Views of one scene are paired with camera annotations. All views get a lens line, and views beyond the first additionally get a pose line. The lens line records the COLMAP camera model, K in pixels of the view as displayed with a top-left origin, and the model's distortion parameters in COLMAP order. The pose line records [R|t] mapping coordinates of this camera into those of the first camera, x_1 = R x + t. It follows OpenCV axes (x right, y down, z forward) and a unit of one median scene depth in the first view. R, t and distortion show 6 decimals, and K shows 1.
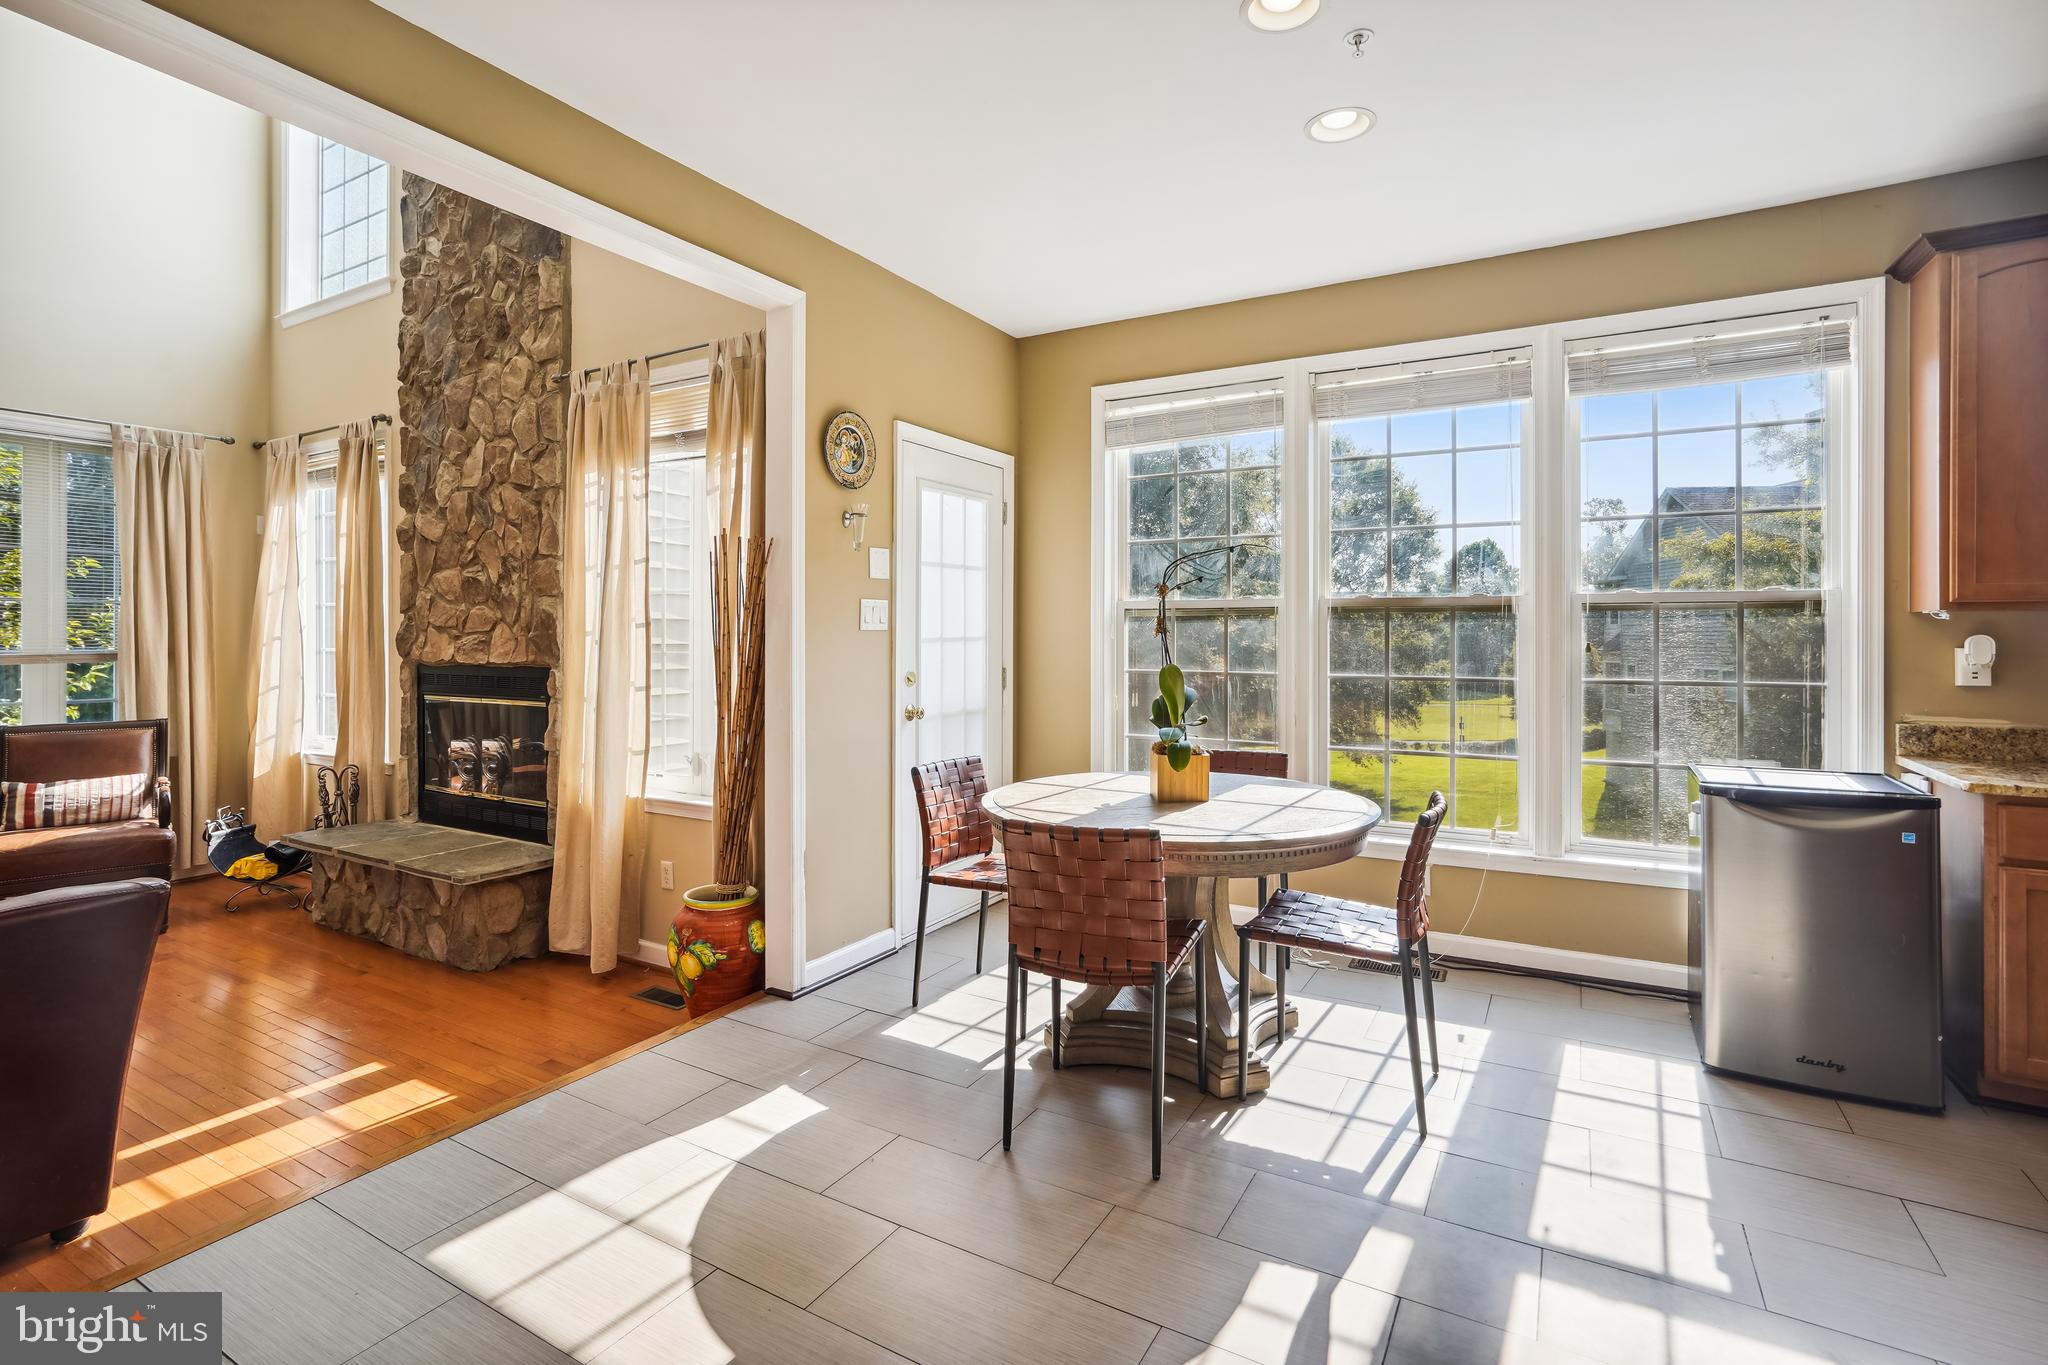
lens RADIAL K [[973.3, 0, 1030.9], [0, 973.3, 640.0], [0, 0, 1]] dist [-0.002581, 0.000171]
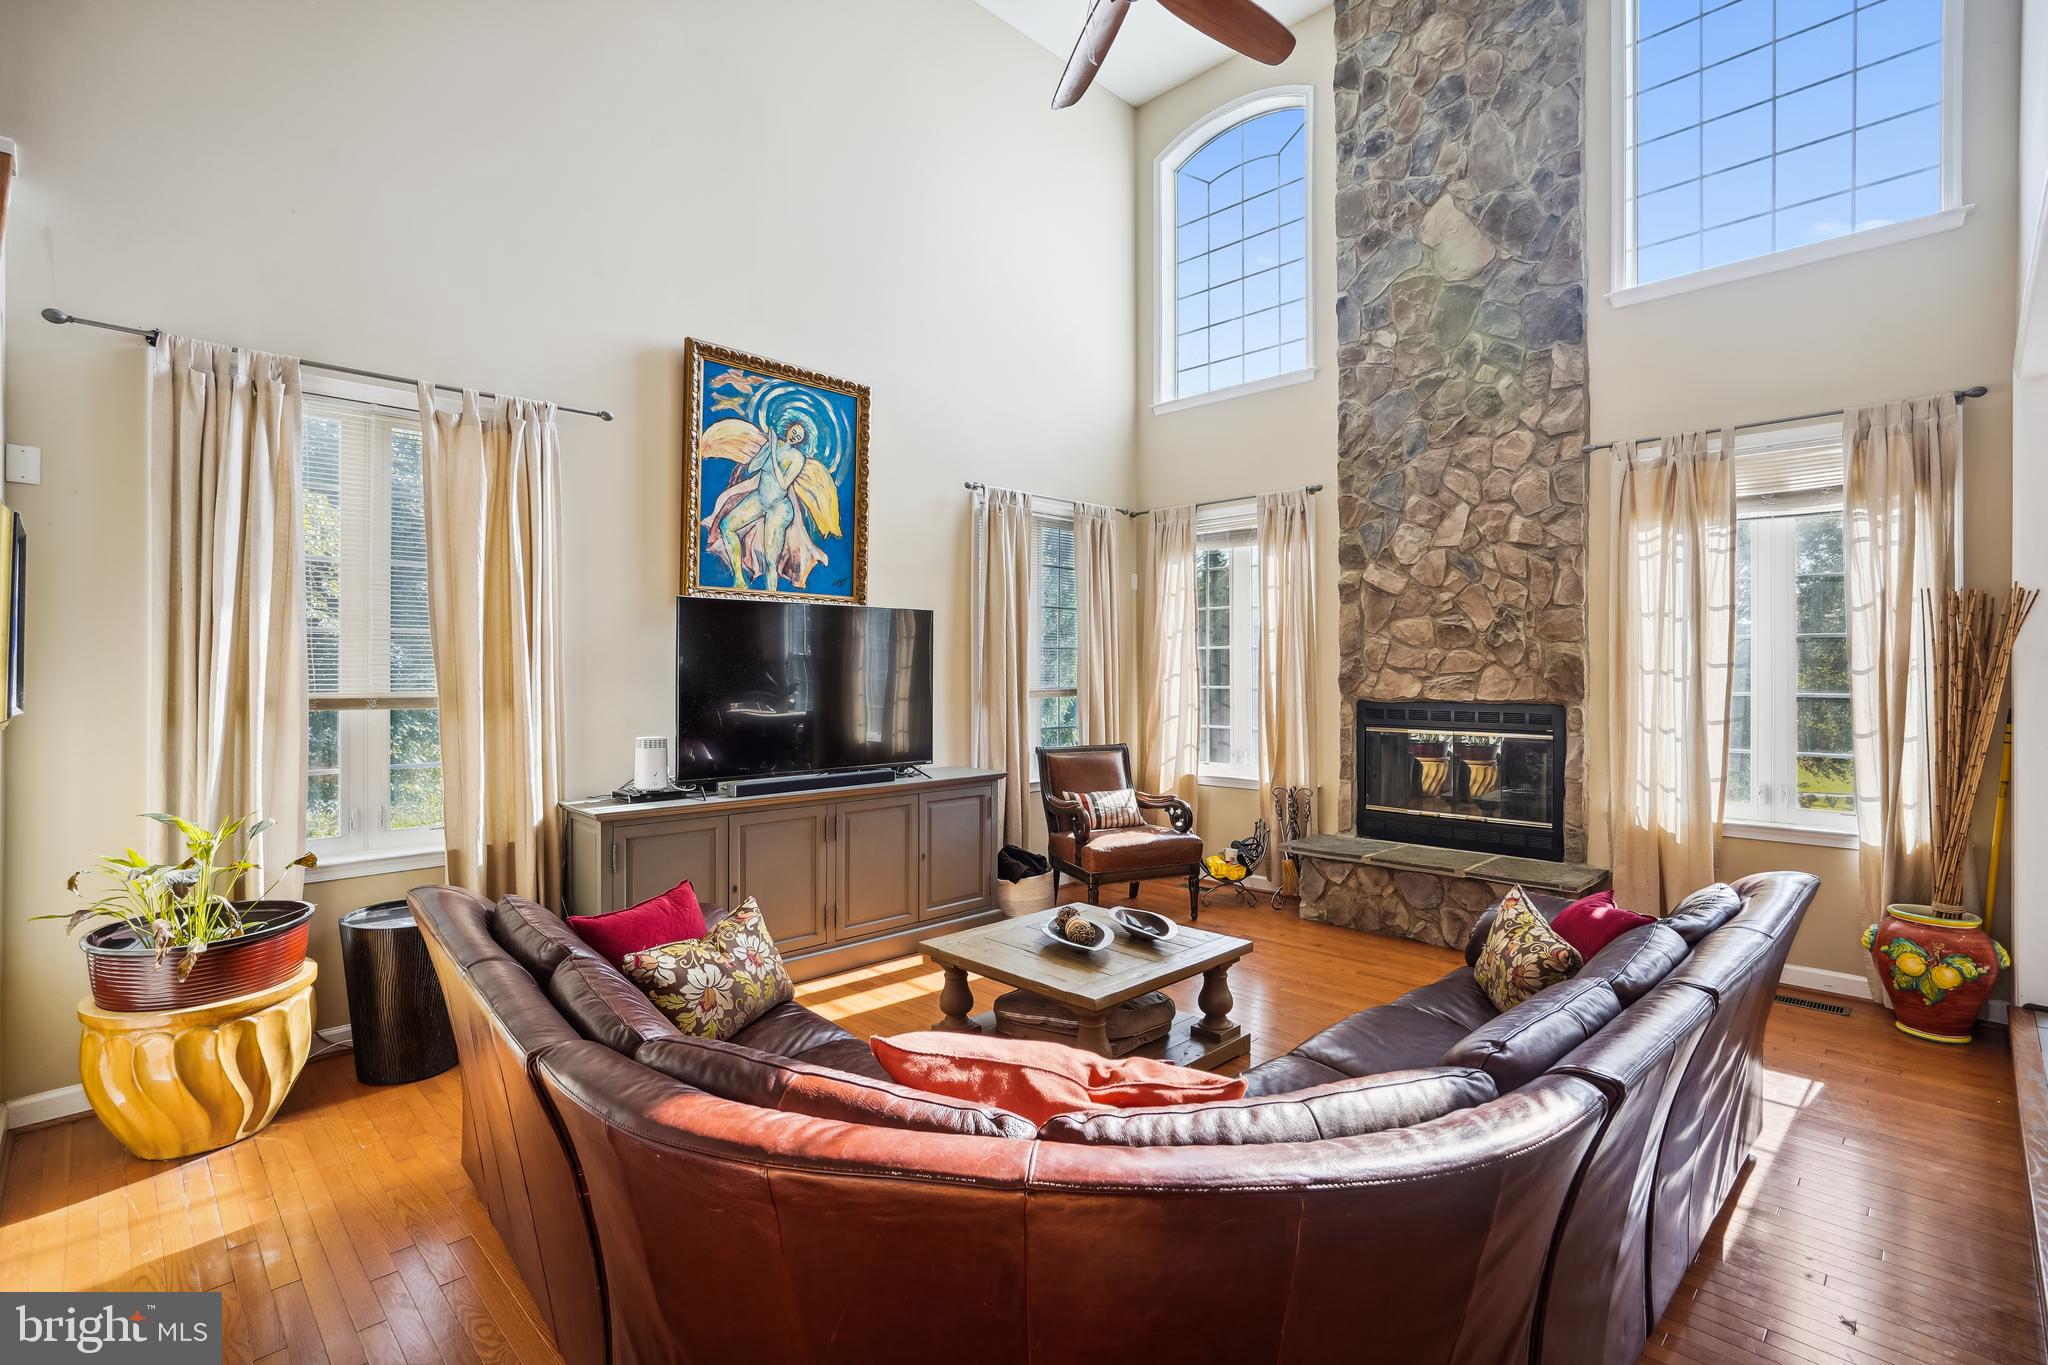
lens RADIAL K [[955.3, 0, 1074.5], [0, 955.3, 675.1], [0, 0, 1]] dist [-0.002296, 0.000234]
pose [[0.975194, 0.003055, -0.221333, -0.762299], [-0.003702, 0.999990, -0.002509, -0.001129], [0.221323, 0.003266, 0.975195, -0.195075]]
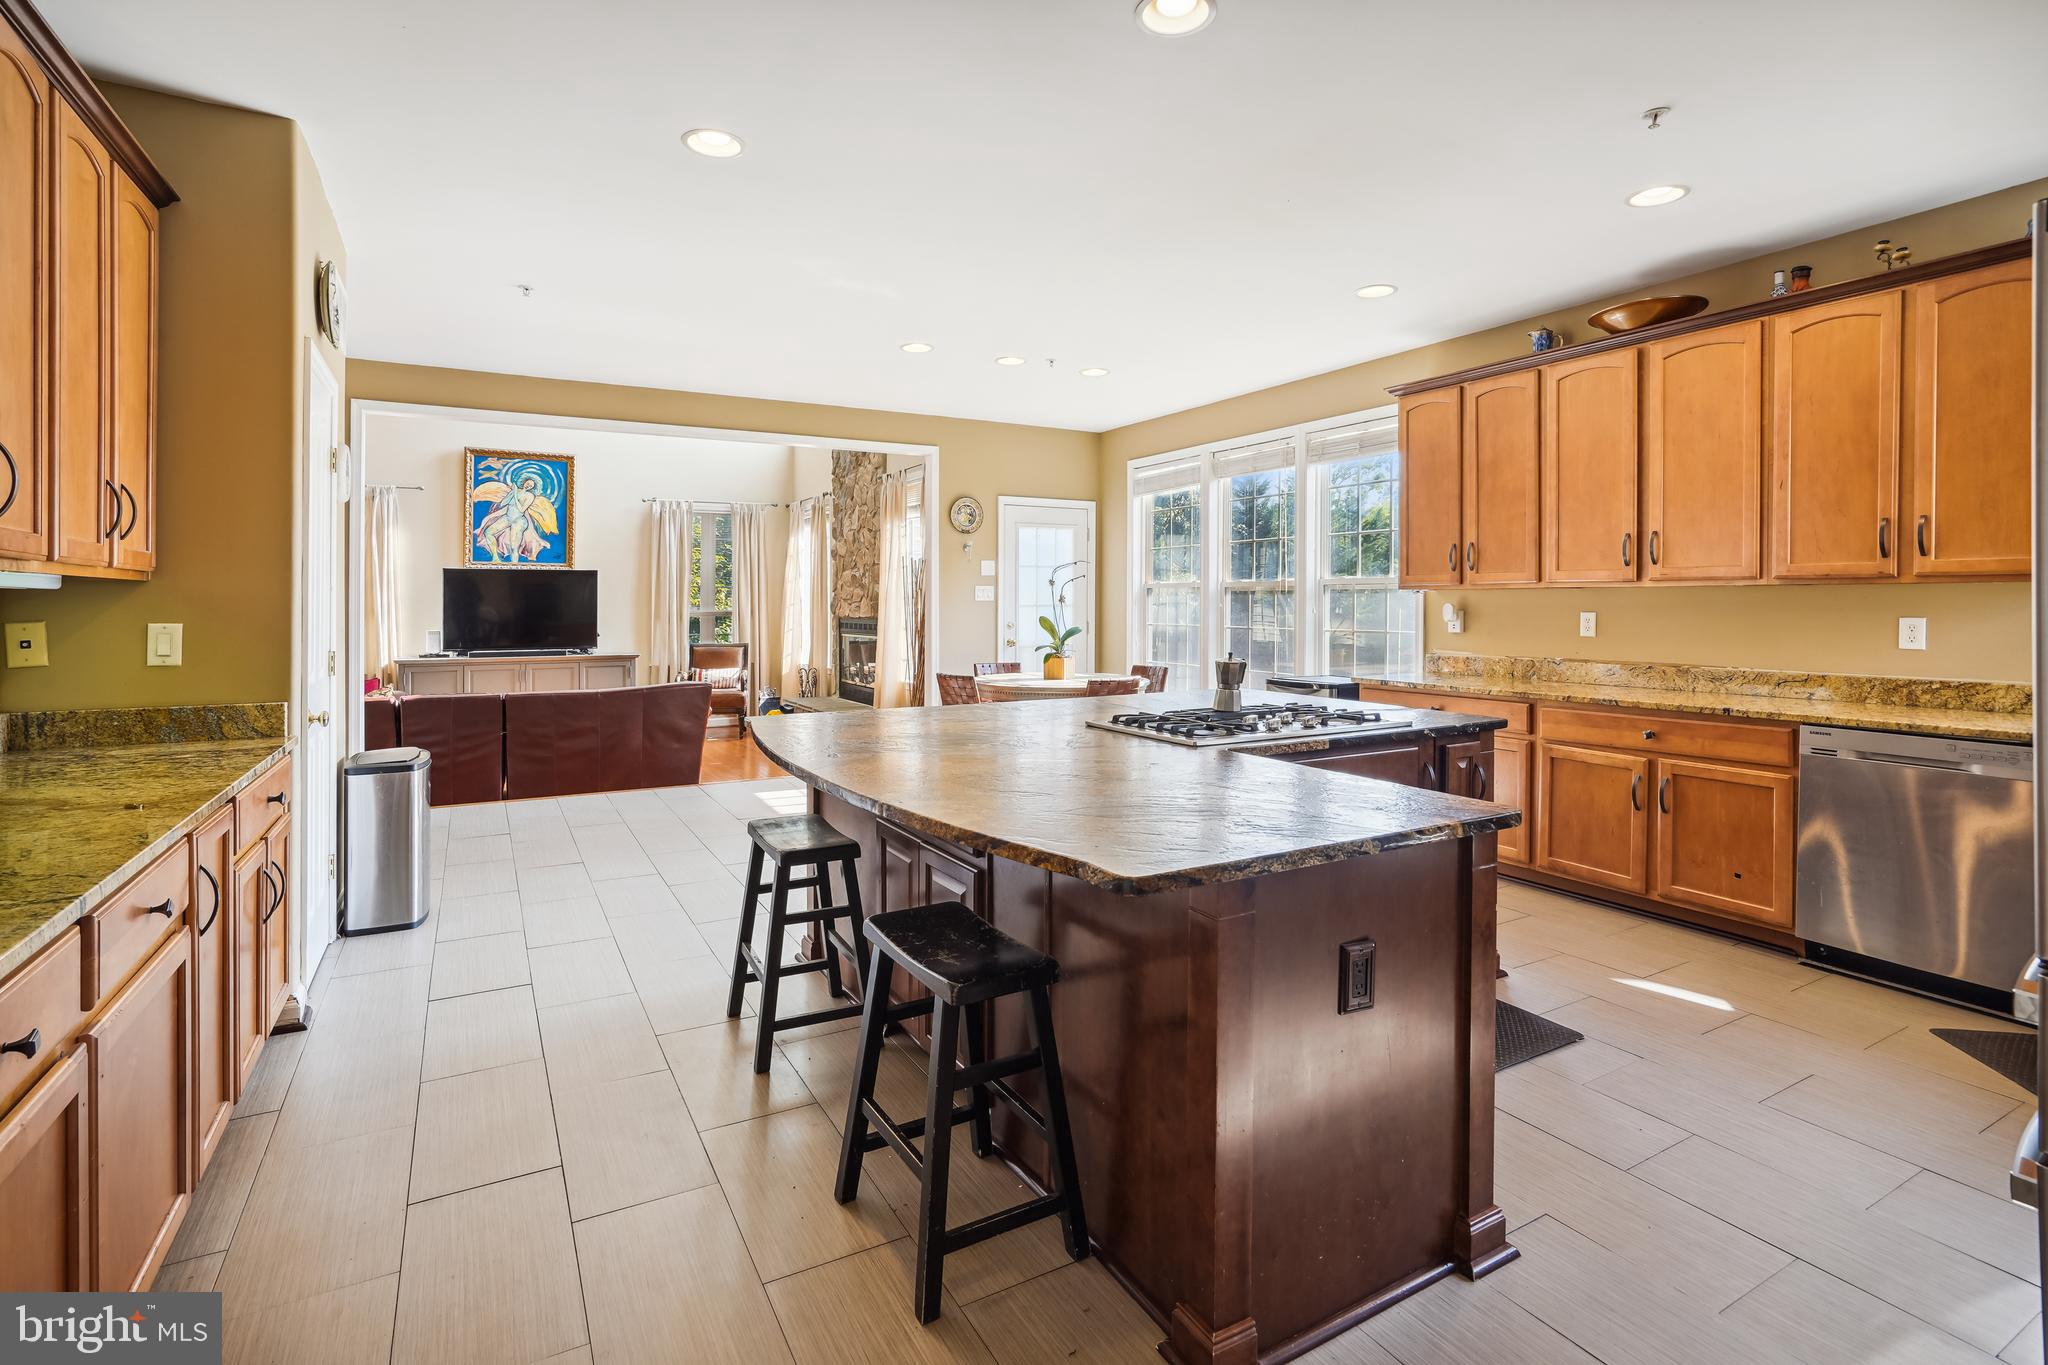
lens RADIAL K [[953.0, 0, 1020.2], [0, 953.0, 611.9], [0, 0, 1]] dist [0.001071, 0.000221]
pose [[0.869842, 0.005175, -0.493303, 0.699978], [-0.002968, 0.999982, 0.005255, 0.001798], [0.493321, -0.003107, 0.869842, -0.547991]]
